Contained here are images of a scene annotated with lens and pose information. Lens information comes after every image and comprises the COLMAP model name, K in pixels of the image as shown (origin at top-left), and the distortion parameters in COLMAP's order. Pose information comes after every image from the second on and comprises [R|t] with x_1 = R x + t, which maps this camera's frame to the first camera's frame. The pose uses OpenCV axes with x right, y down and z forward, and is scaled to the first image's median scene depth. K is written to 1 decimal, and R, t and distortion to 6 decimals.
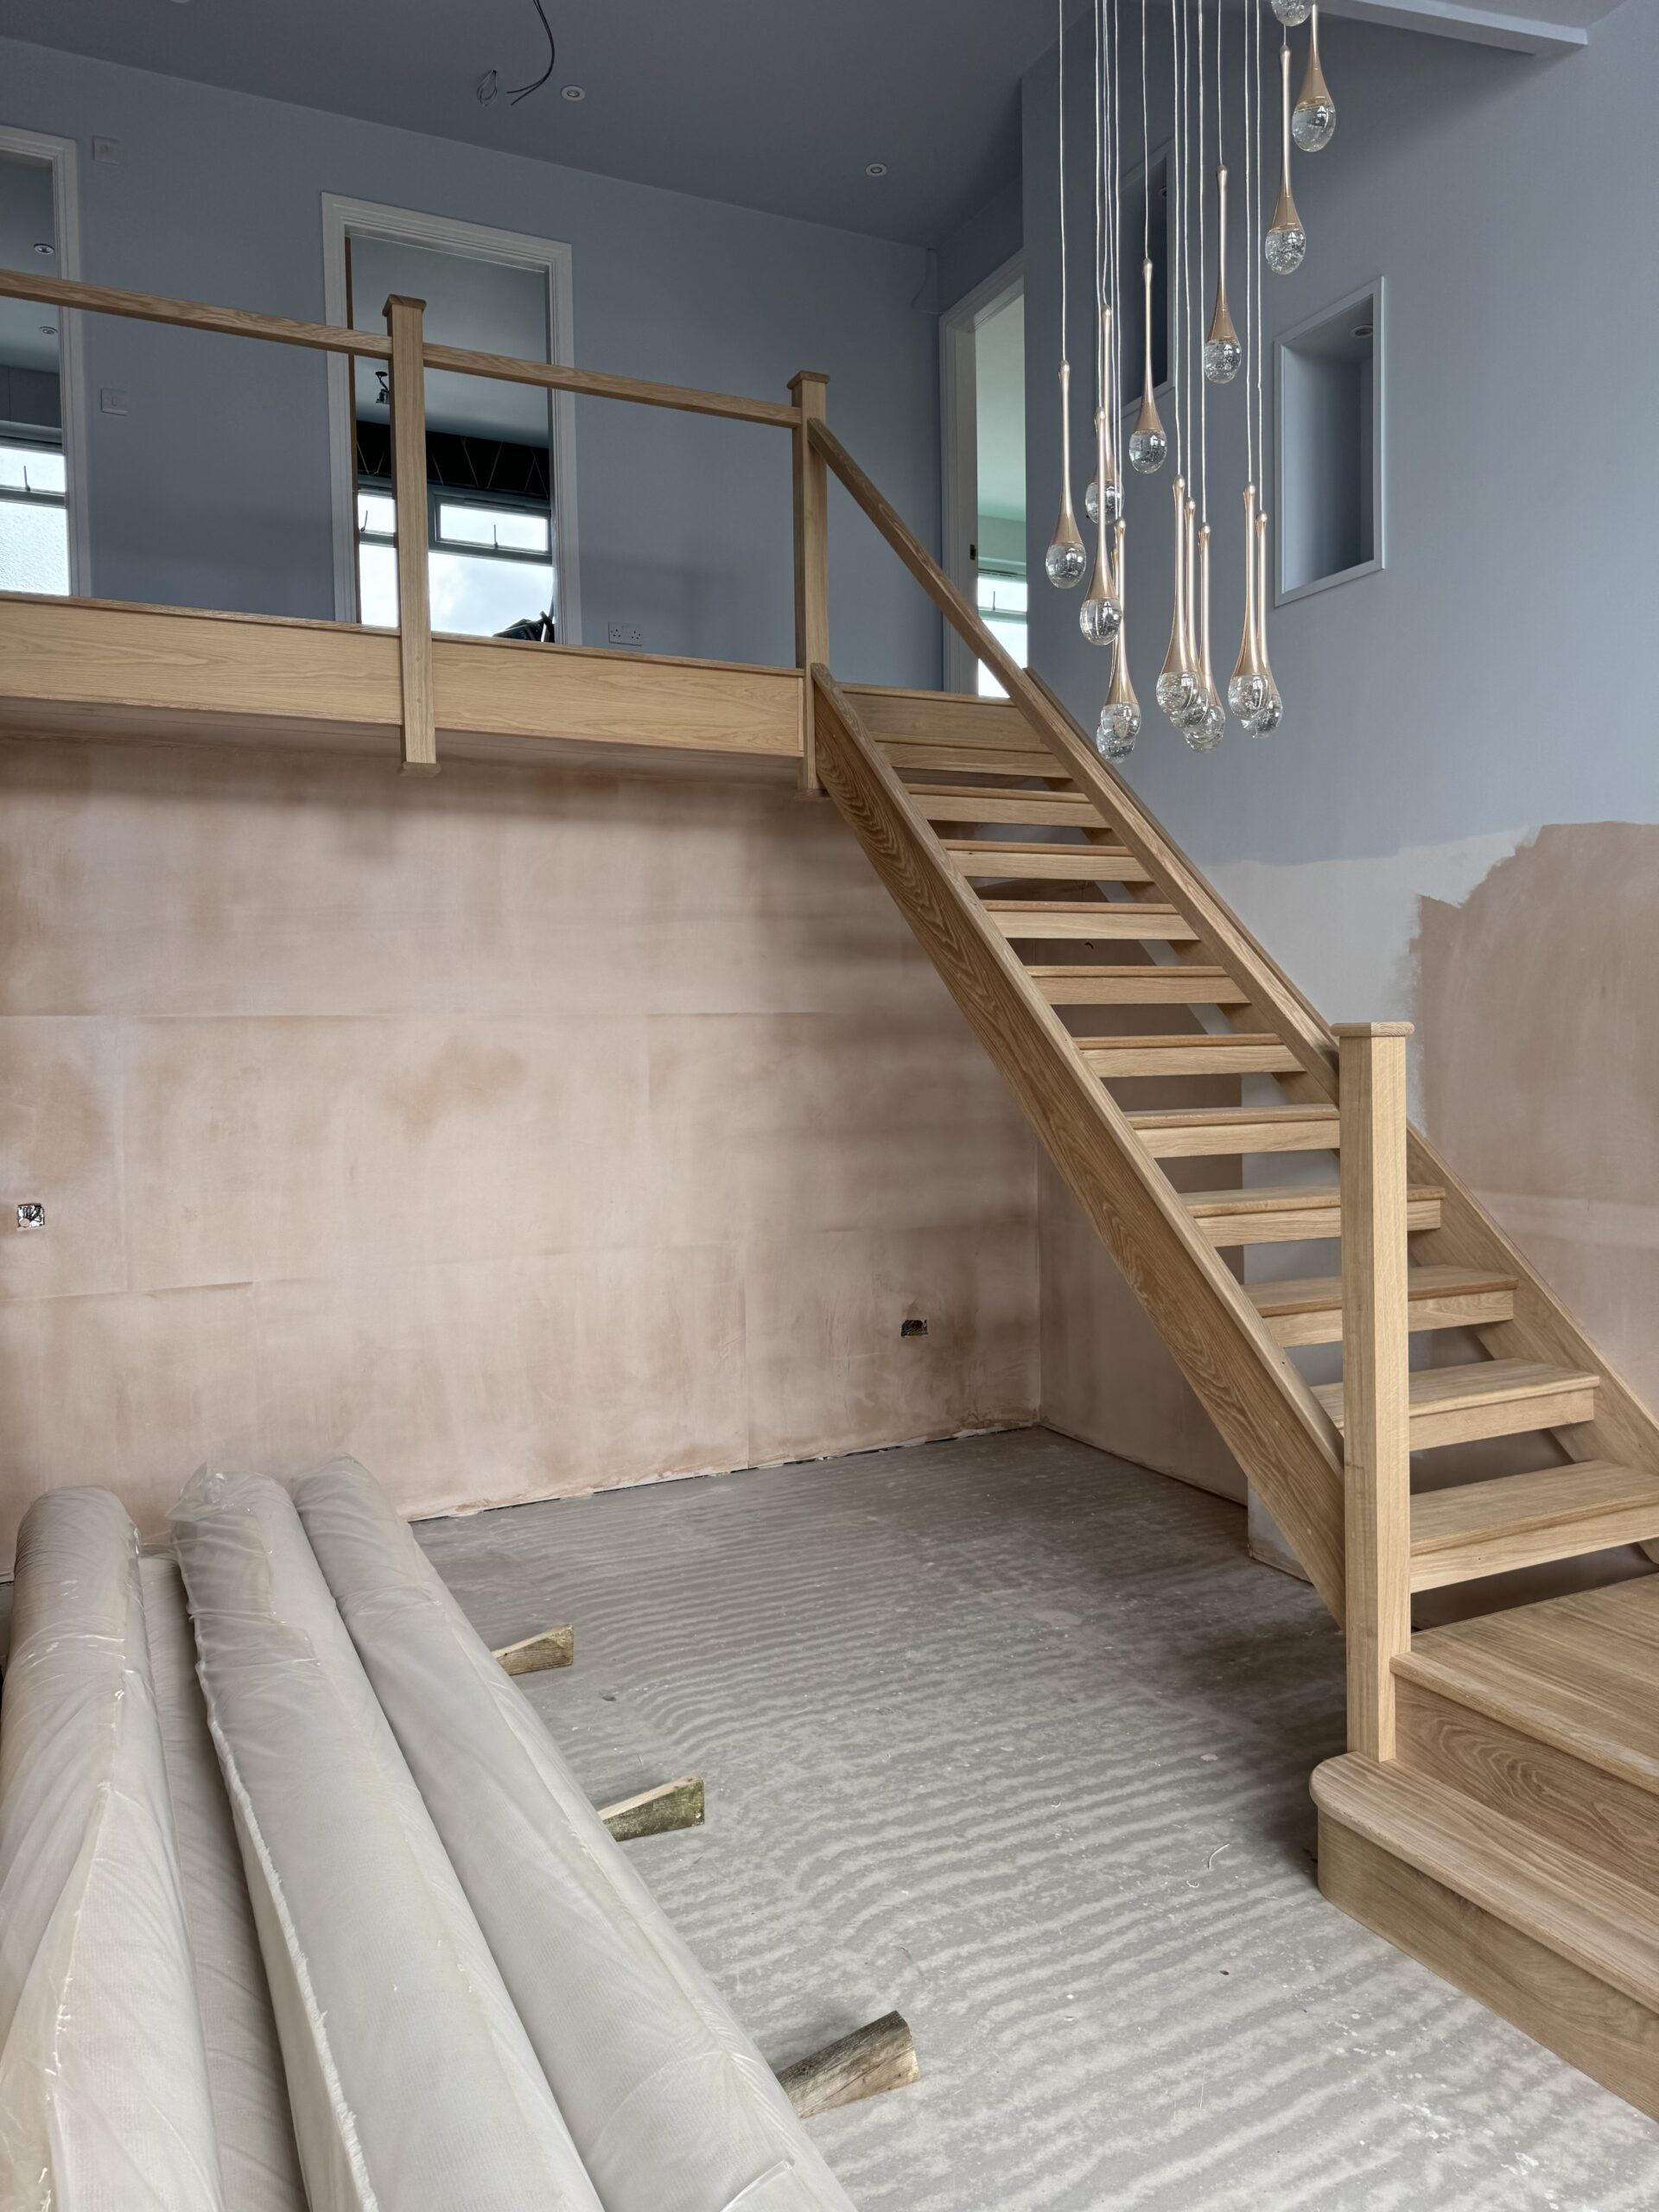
lens RADIAL K [[1556.2, 0, 821.6], [0, 1556.2, 1095.6], [0, 0, 1]] dist [0.042174, -0.044114]
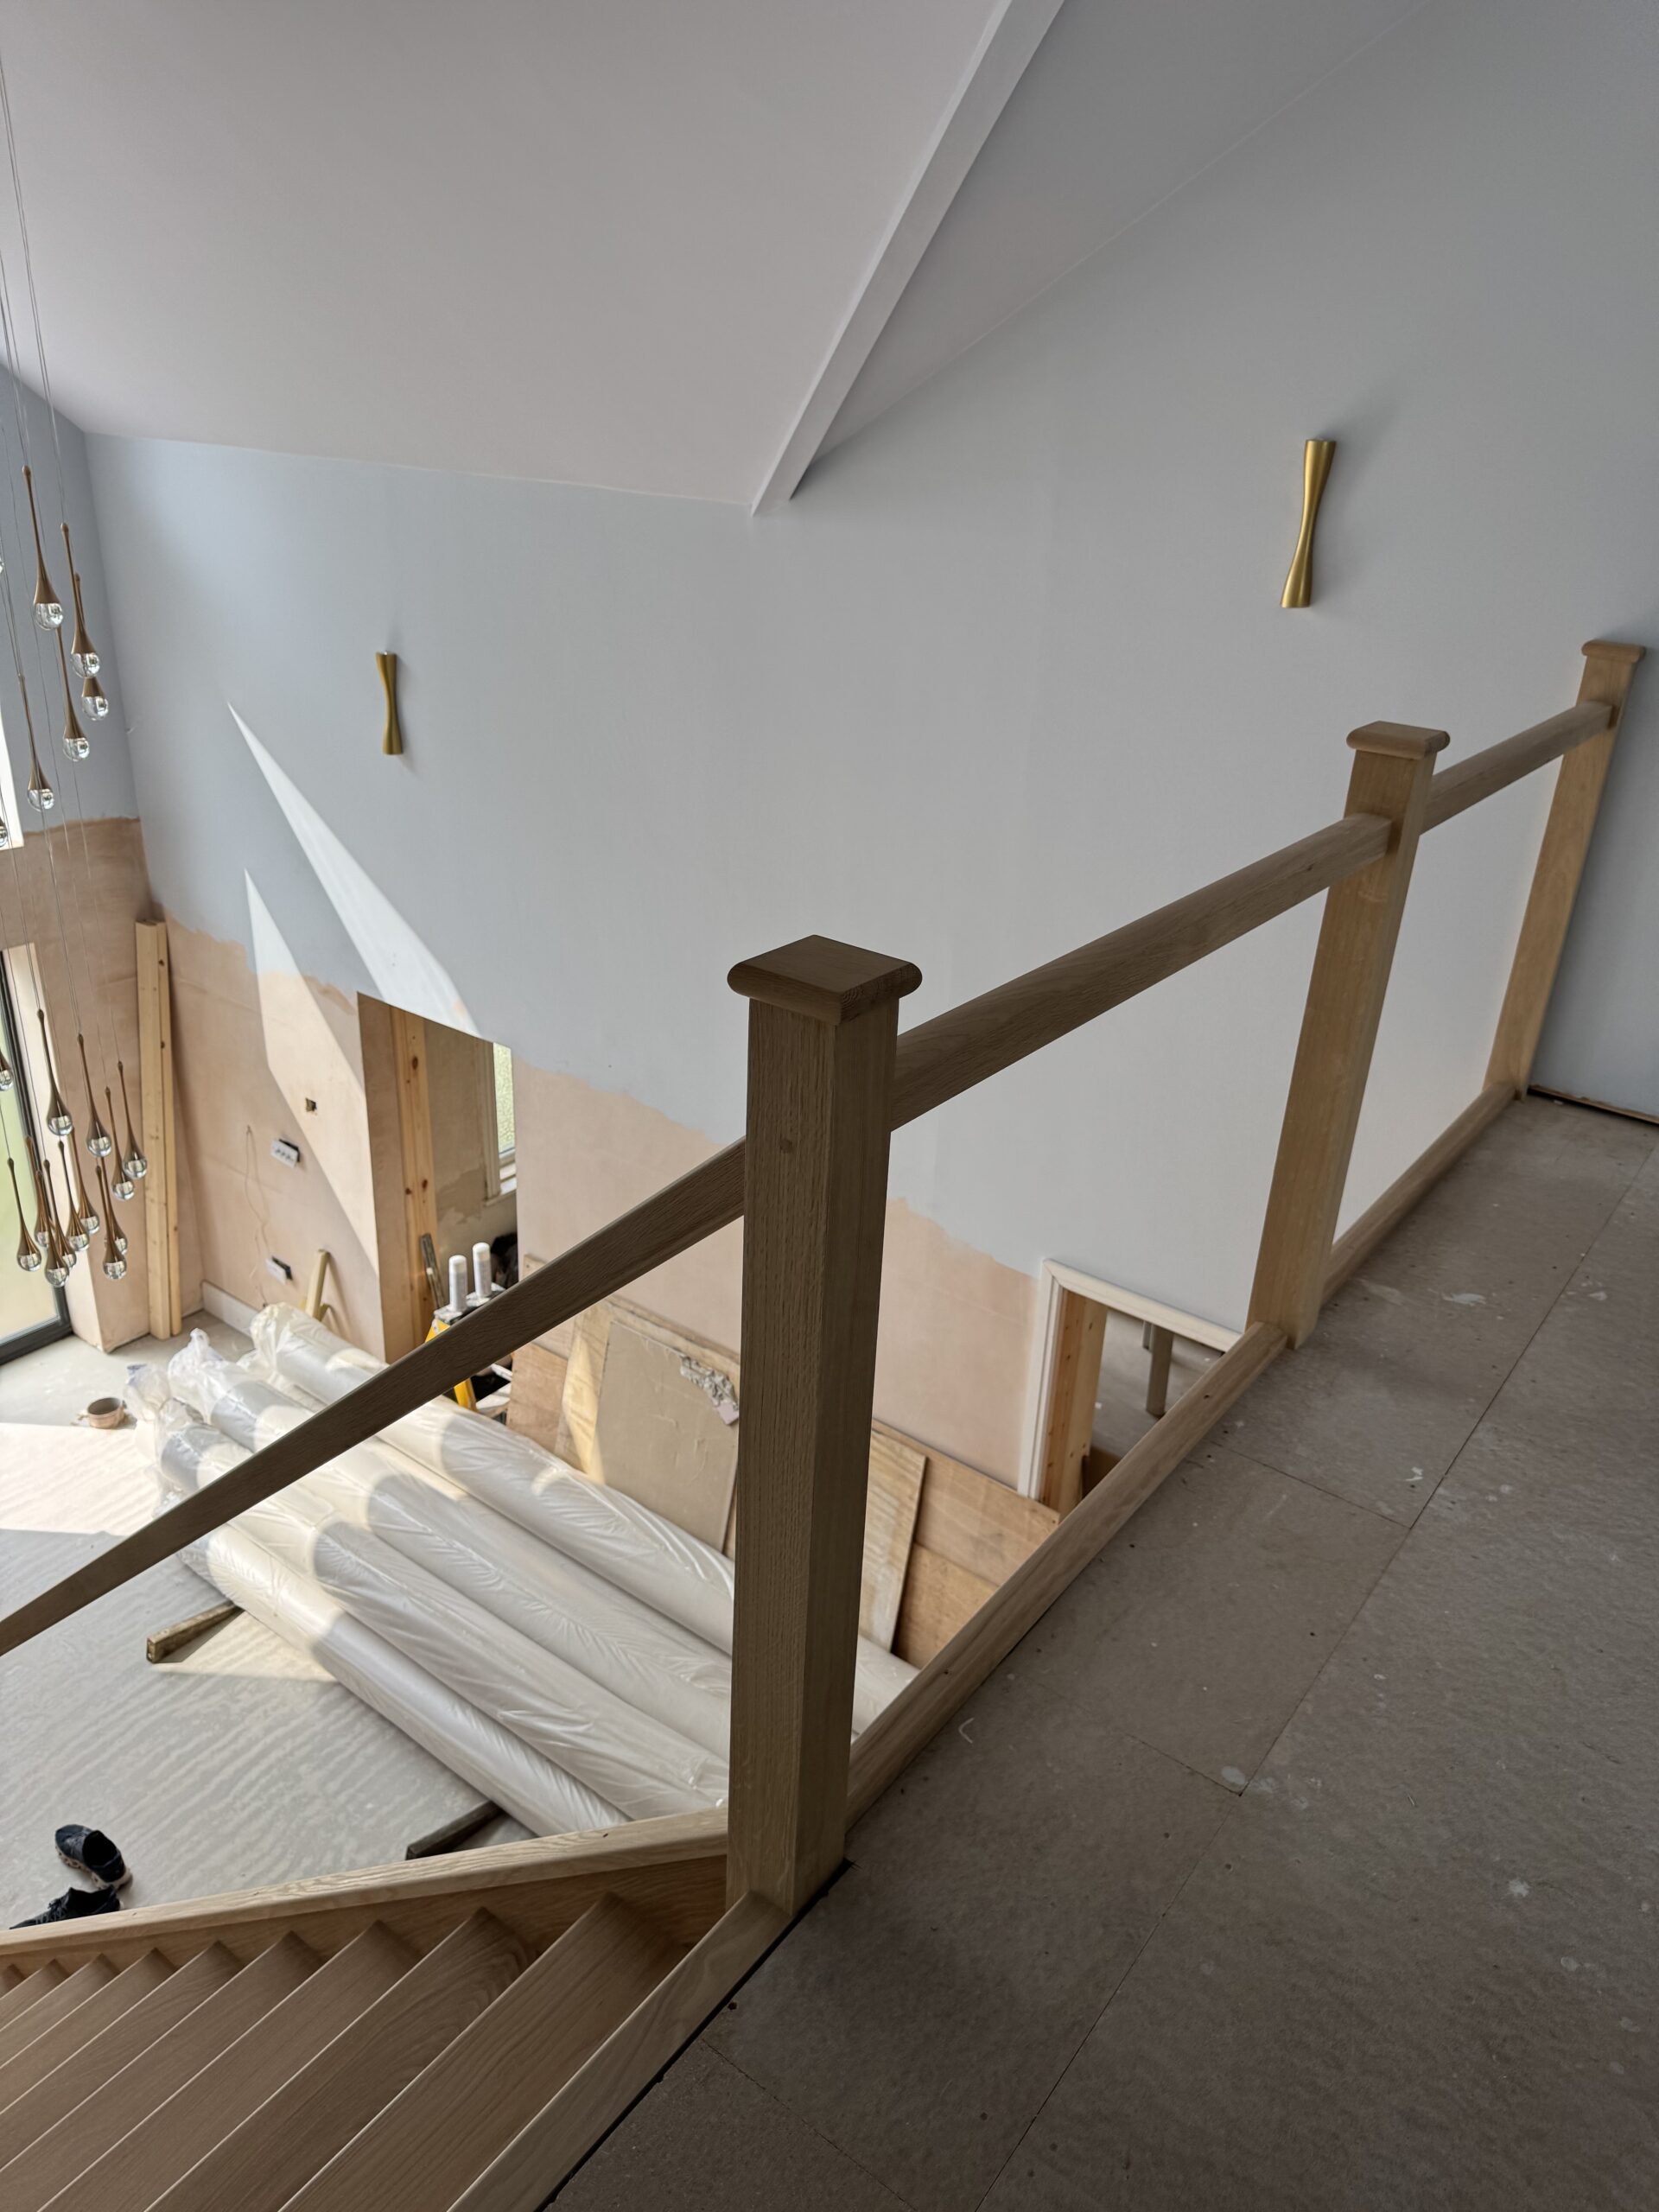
lens RADIAL K [[1556.2, 0, 830.0], [0, 1556.2, 1120.2], [0, 0, 1]] dist [0.042174, -0.044114]
pose [[-0.884766, 0.168520, -0.434501, 0.136156], [-0.055414, 0.887677, 0.457120, -0.736125], [0.462730, 0.428522, -0.776048, 1.611763]]
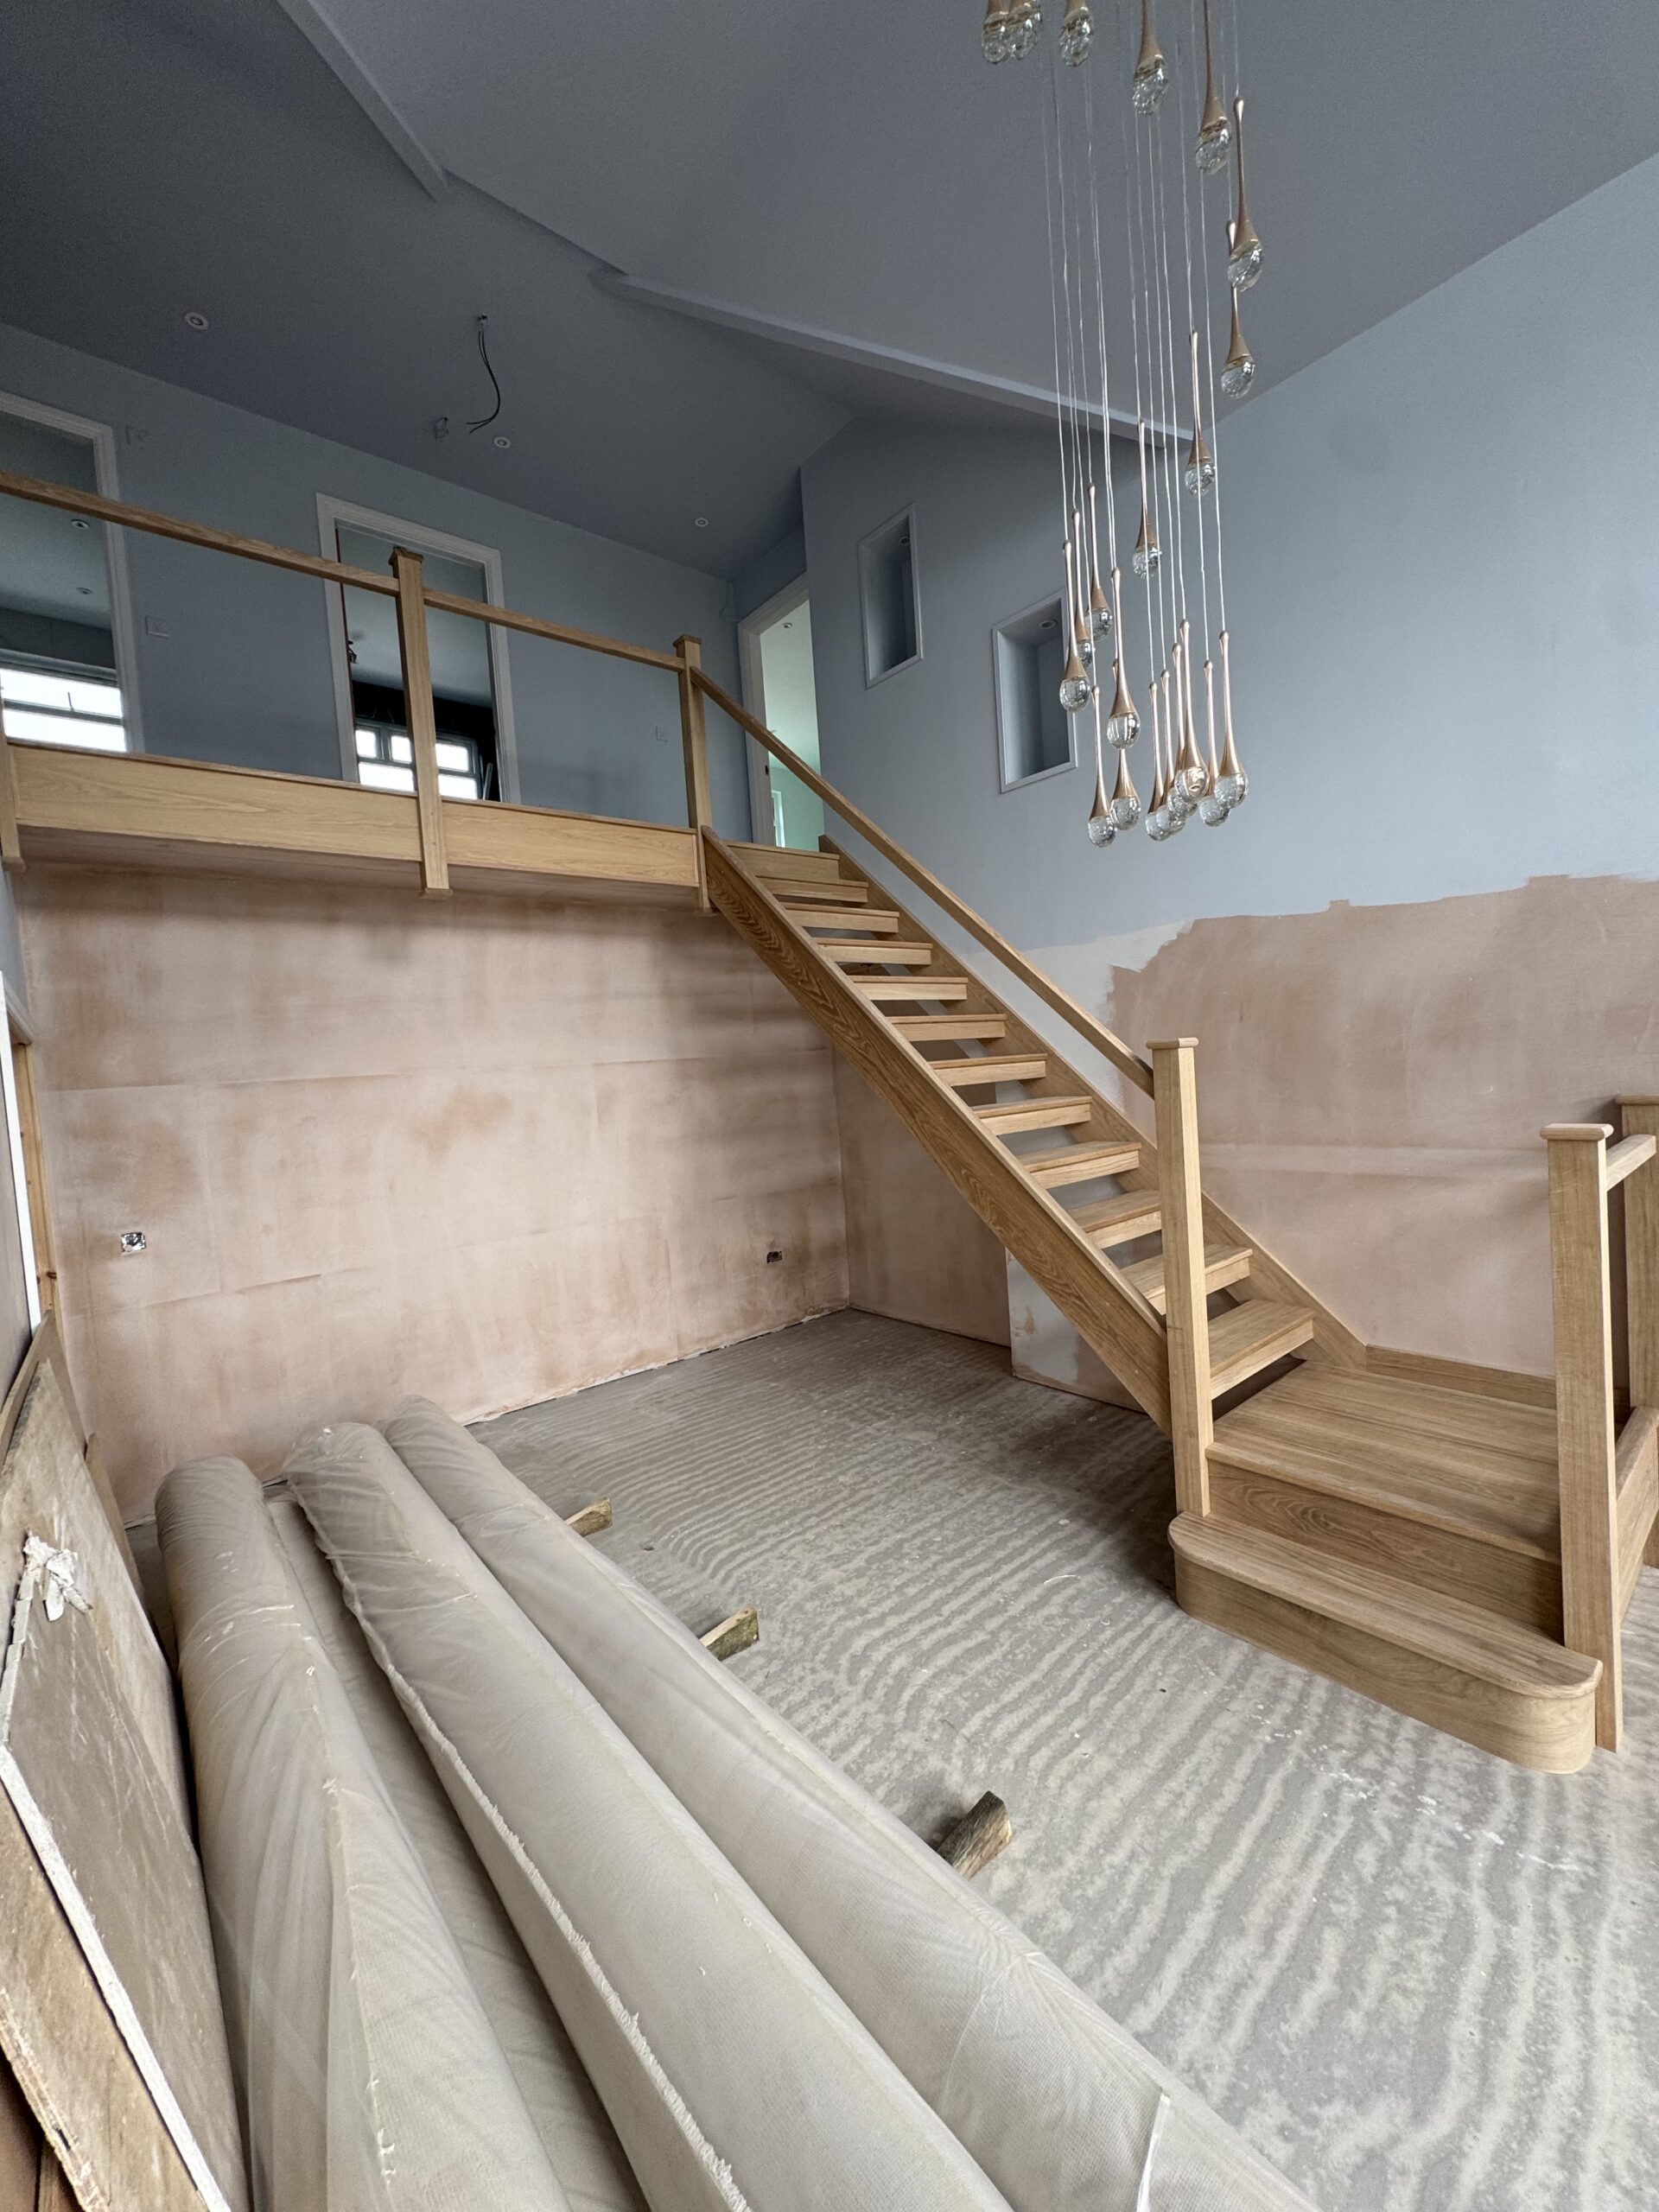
lens RADIAL K [[874.1, 0, 832.4], [0, 874.1, 1108.6], [0, 0, 1]] dist [0.001396, -0.000725]
pose [[0.967447, -0.061198, 0.245562, -0.146998], [0.061027, 0.998102, 0.008313, -0.004906], [-0.245605, 0.006944, 0.969345, 0.201251]]
